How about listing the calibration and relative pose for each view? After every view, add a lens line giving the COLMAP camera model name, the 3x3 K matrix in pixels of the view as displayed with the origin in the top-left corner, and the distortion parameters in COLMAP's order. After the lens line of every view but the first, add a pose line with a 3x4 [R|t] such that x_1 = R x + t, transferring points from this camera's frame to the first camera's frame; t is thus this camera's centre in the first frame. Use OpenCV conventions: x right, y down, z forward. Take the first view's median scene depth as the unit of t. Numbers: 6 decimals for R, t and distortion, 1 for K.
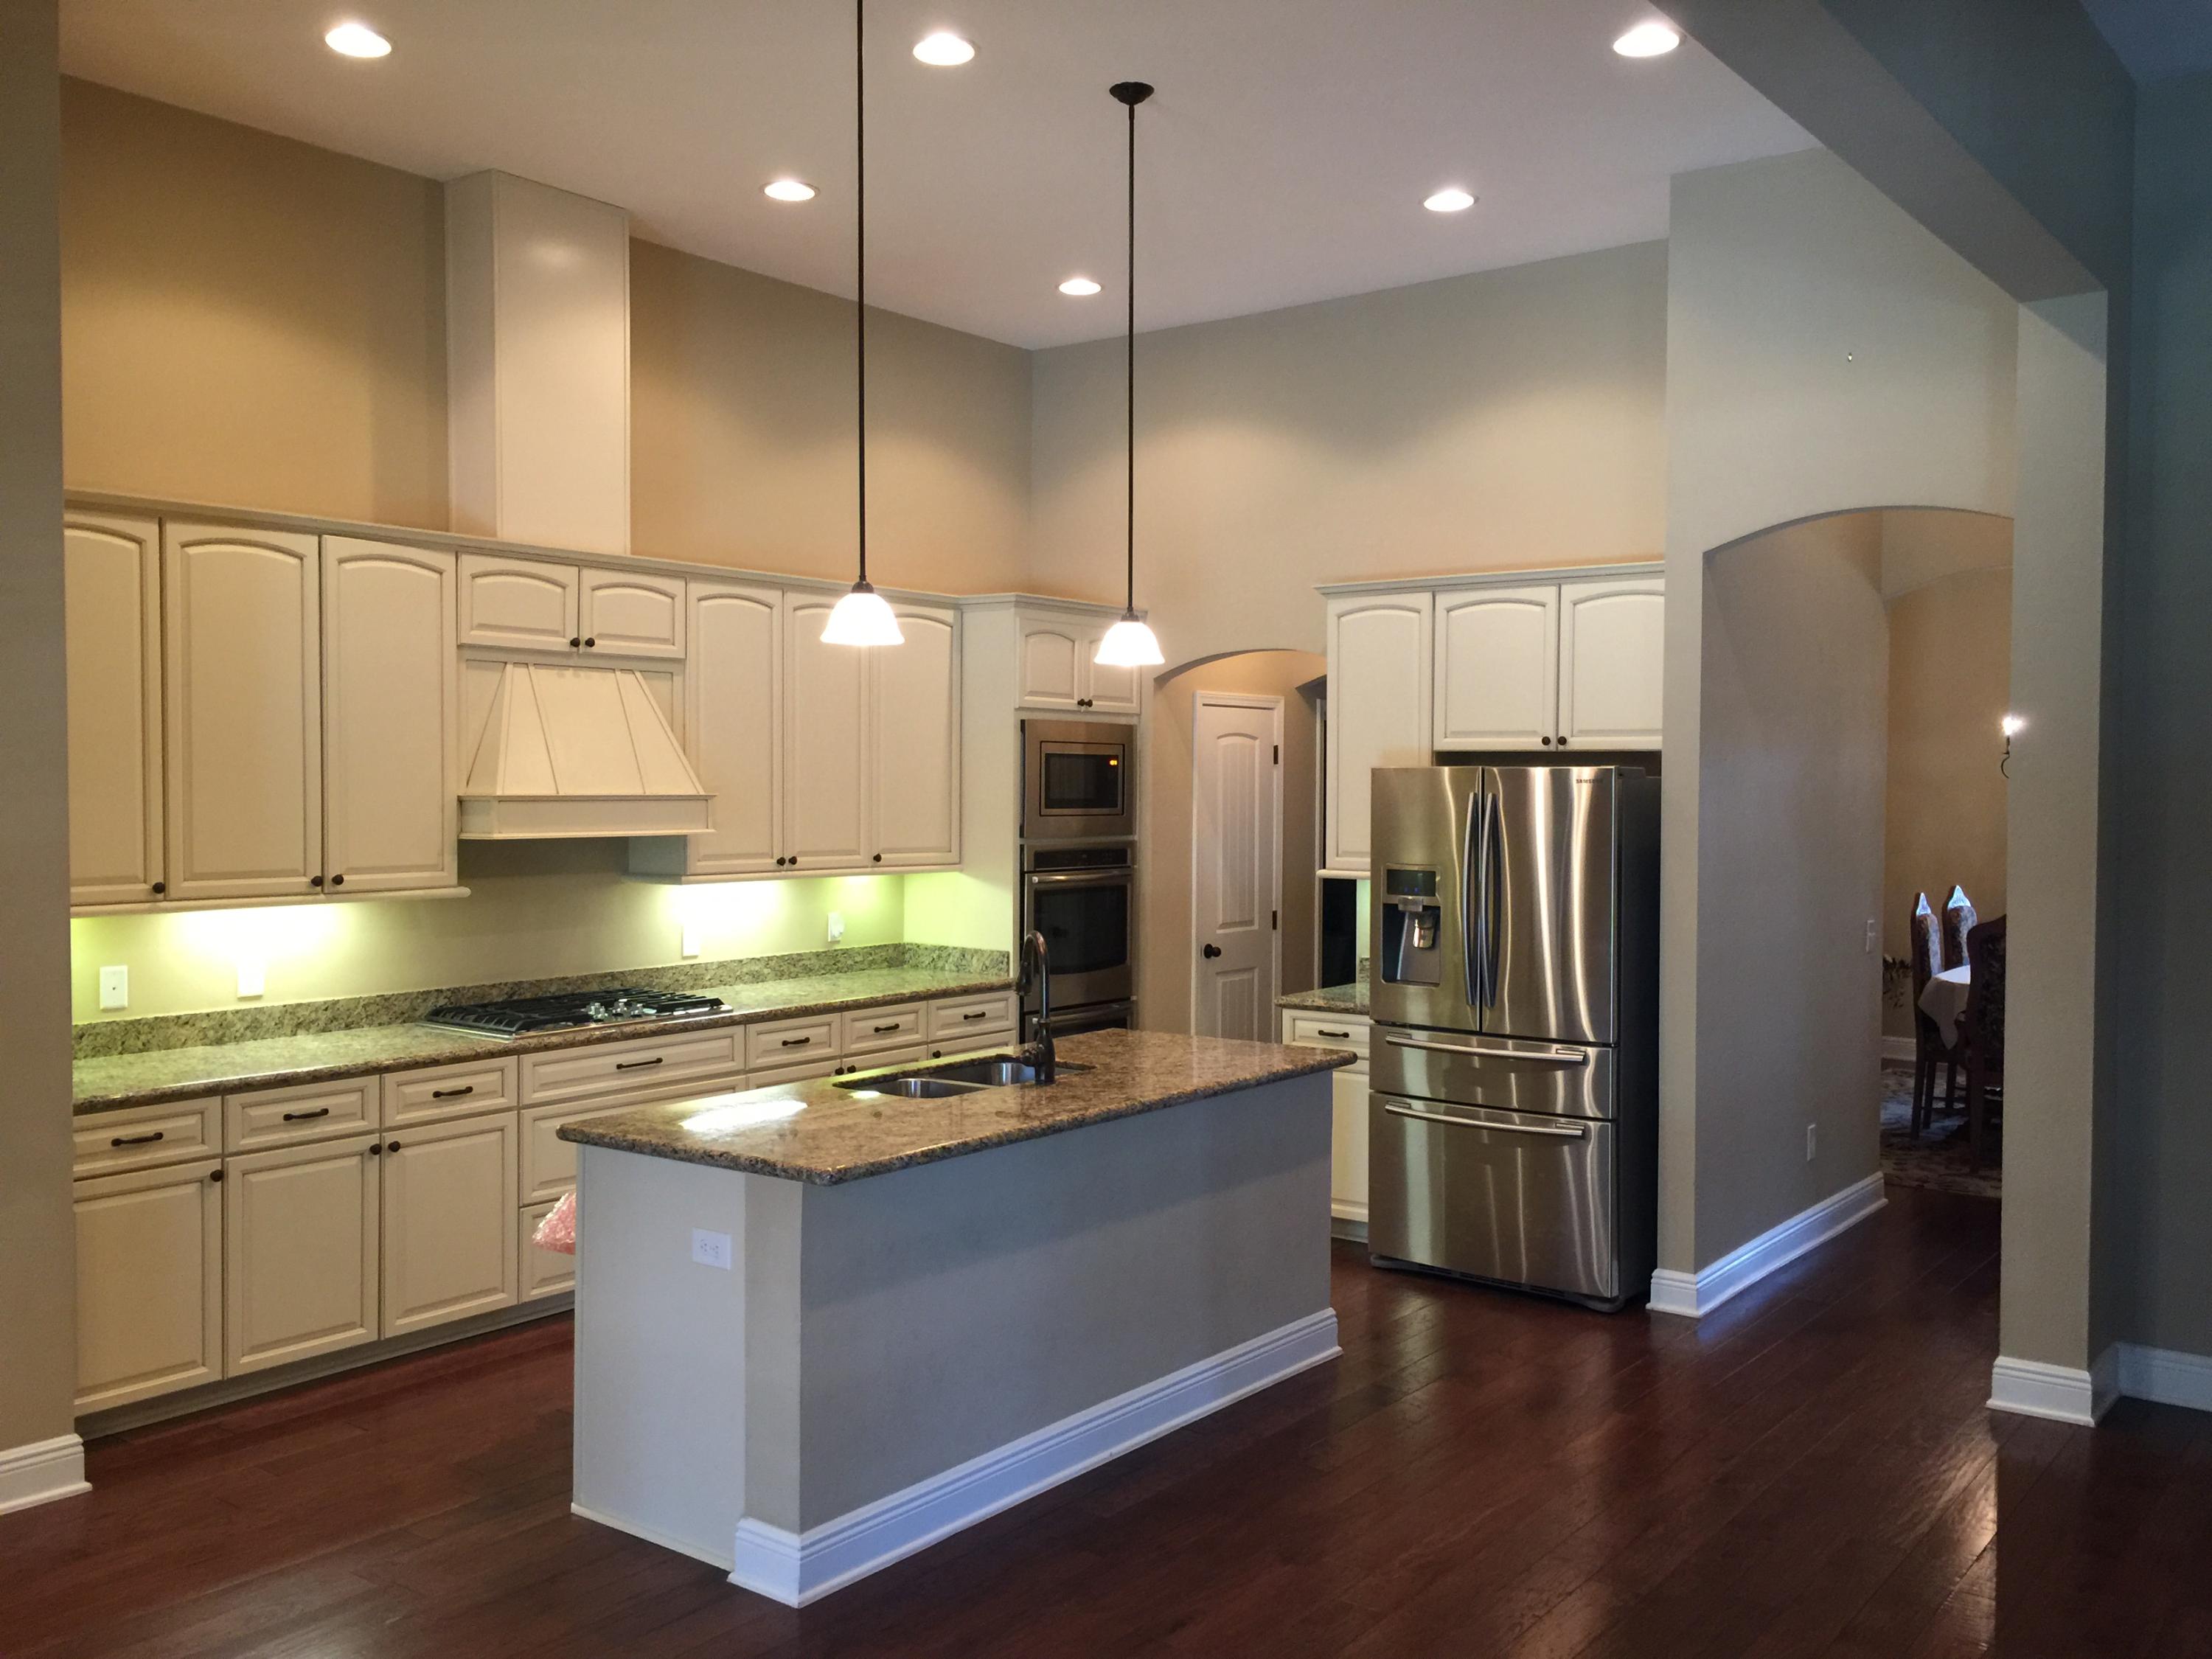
lens RADIAL K [[1890.2, 0, 1106.0], [0, 1890.2, 829.5], [0, 0, 1]] dist [0.059513, -0.005517]
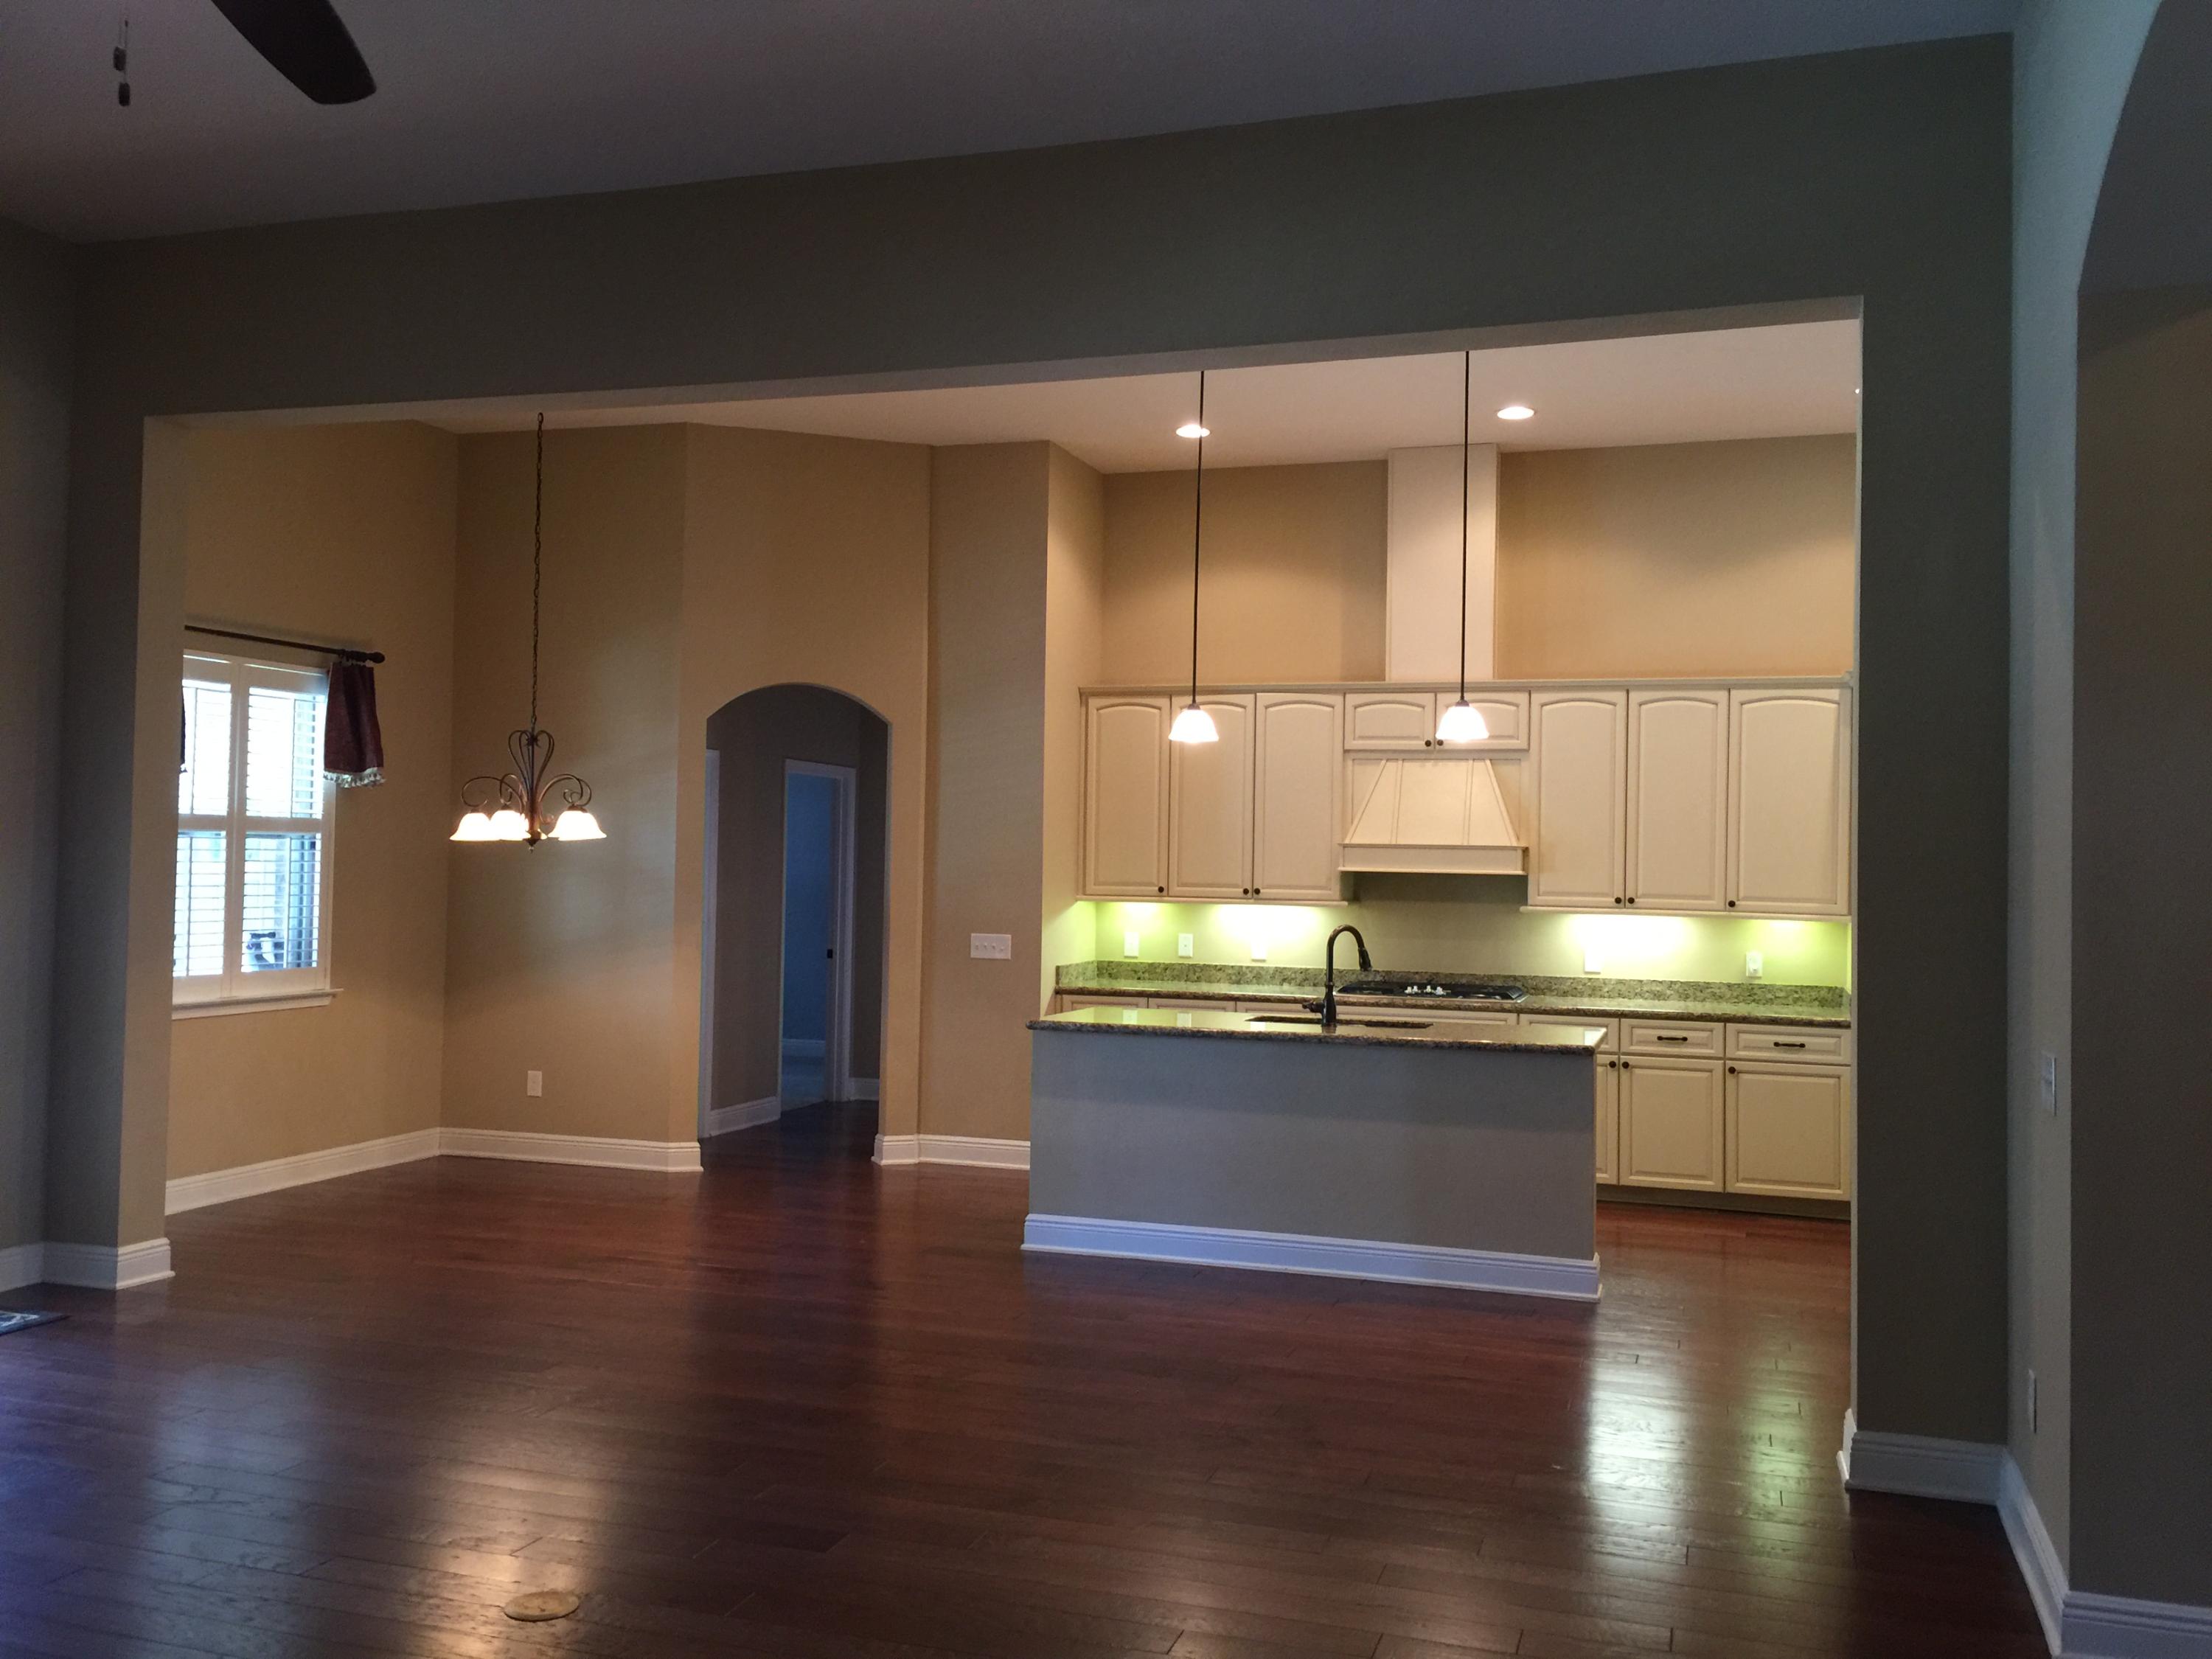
lens RADIAL K [[1877.0, 0, 1106.0], [0, 1877.0, 829.5], [0, 0, 1]] dist [0.058507, -0.114734]
pose [[0.331797, -0.018871, -0.943162, 0.955591], [-0.044000, 0.998402, -0.035455, 0.030640], [0.942324, 0.053263, 0.330436, 0.256071]]
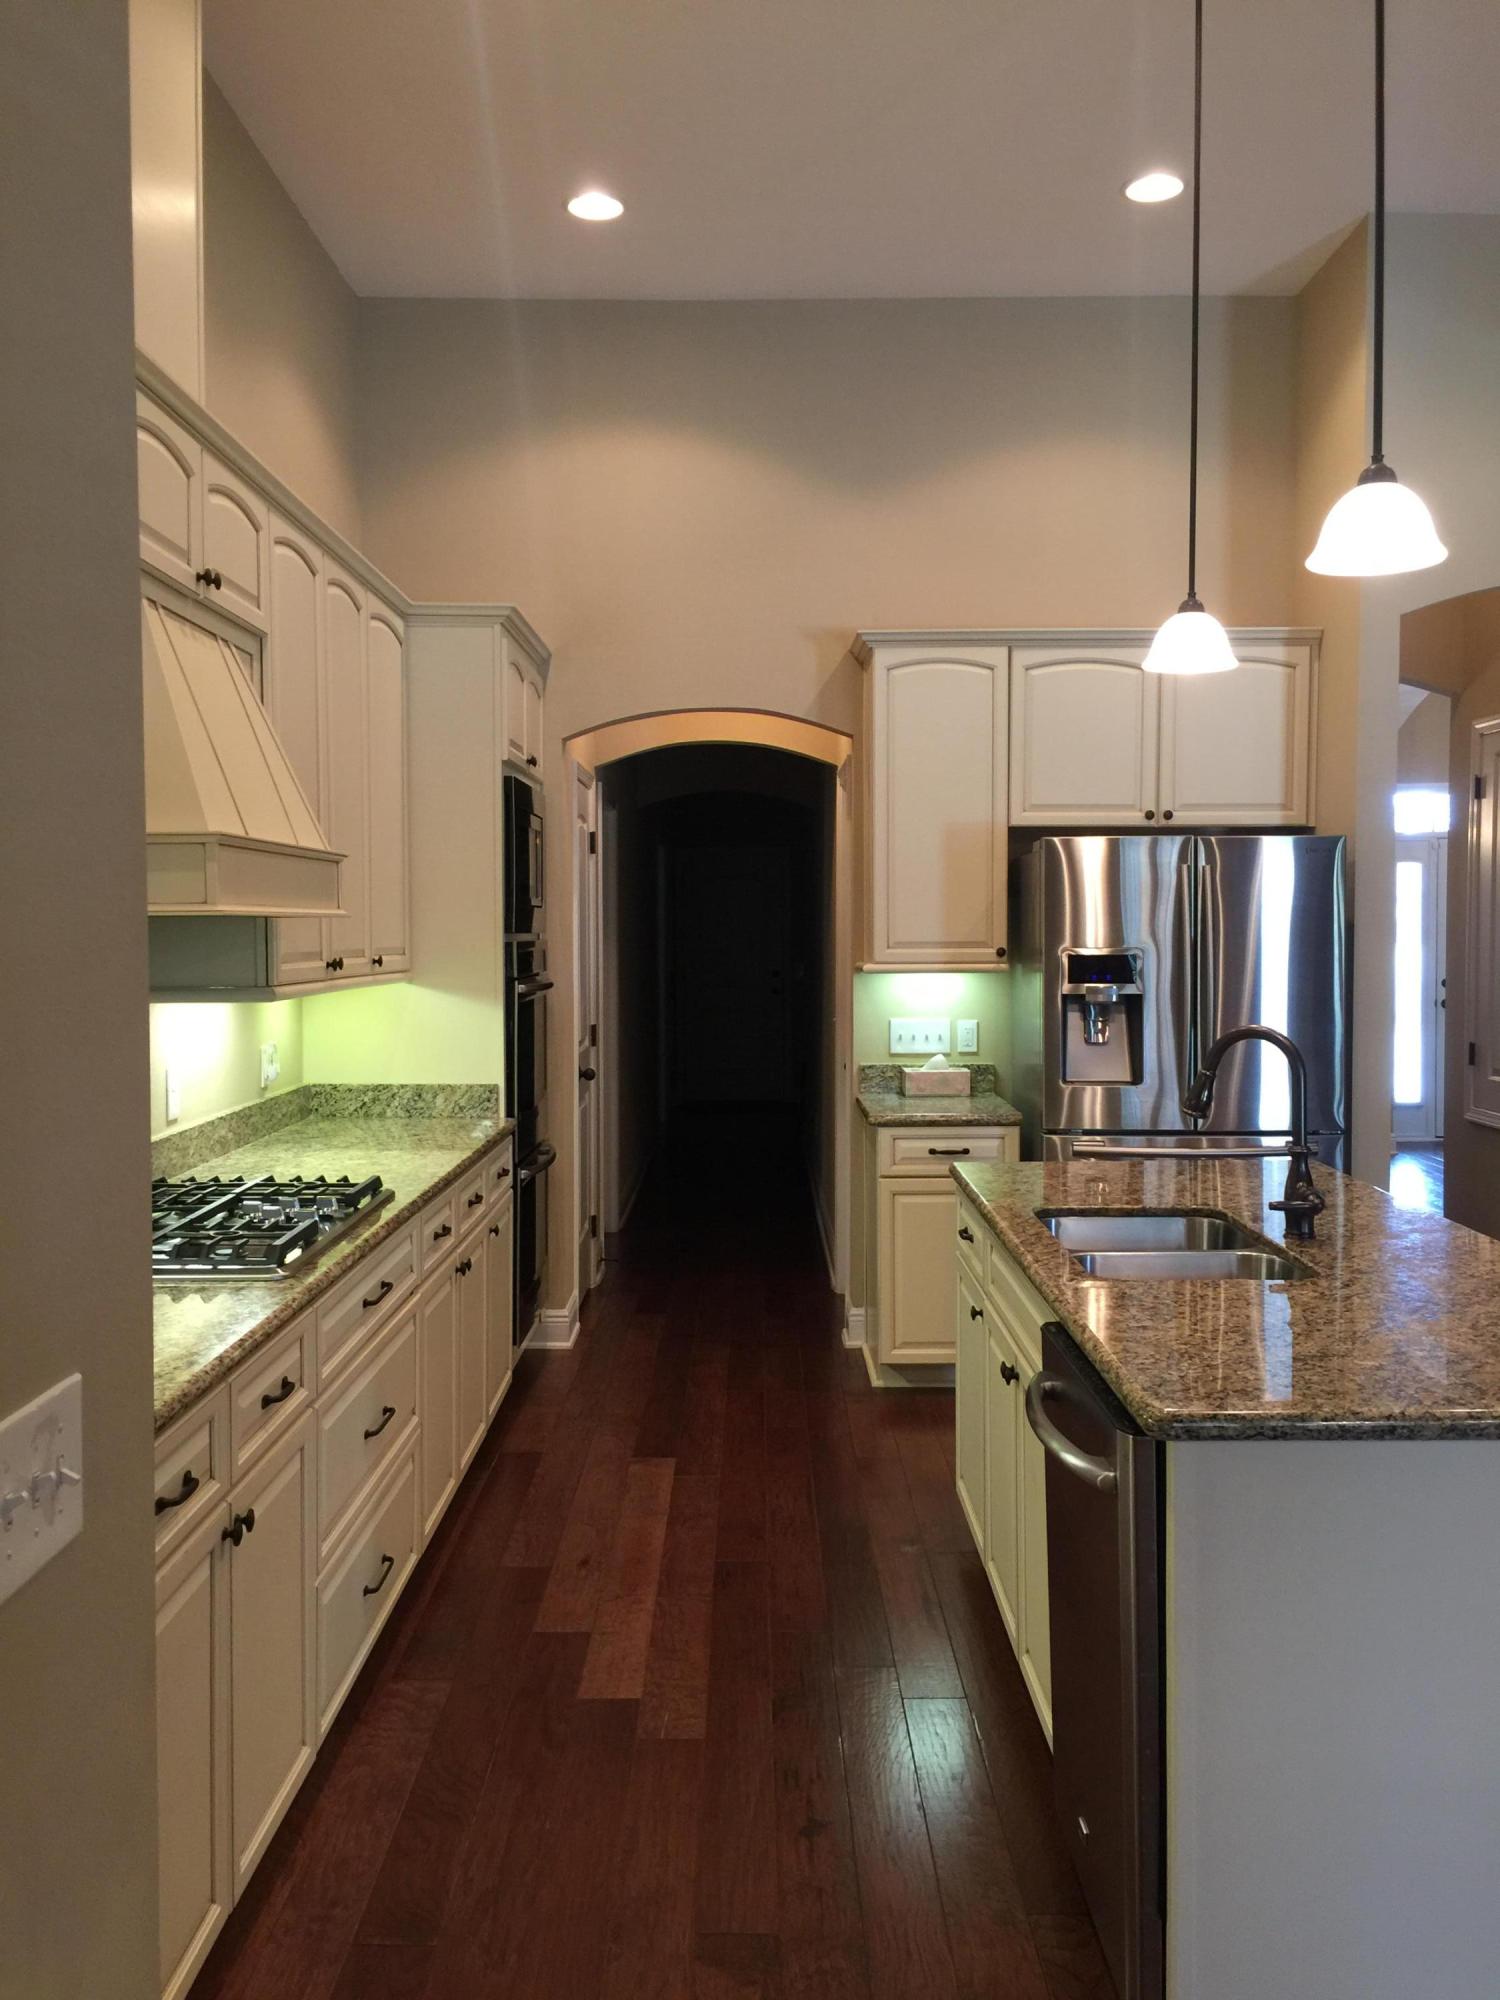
lens RADIAL K [[1697.1, 0, 750.0], [0, 1697.1, 1000.0], [0, 0, 1]] dist [0.058507, -0.114734]
pose [[0.790407, -0.033833, 0.611647, -0.436280], [0.022494, 0.999403, 0.026213, 0.017462], [-0.612169, -0.006960, 0.790696, 0.458930]]
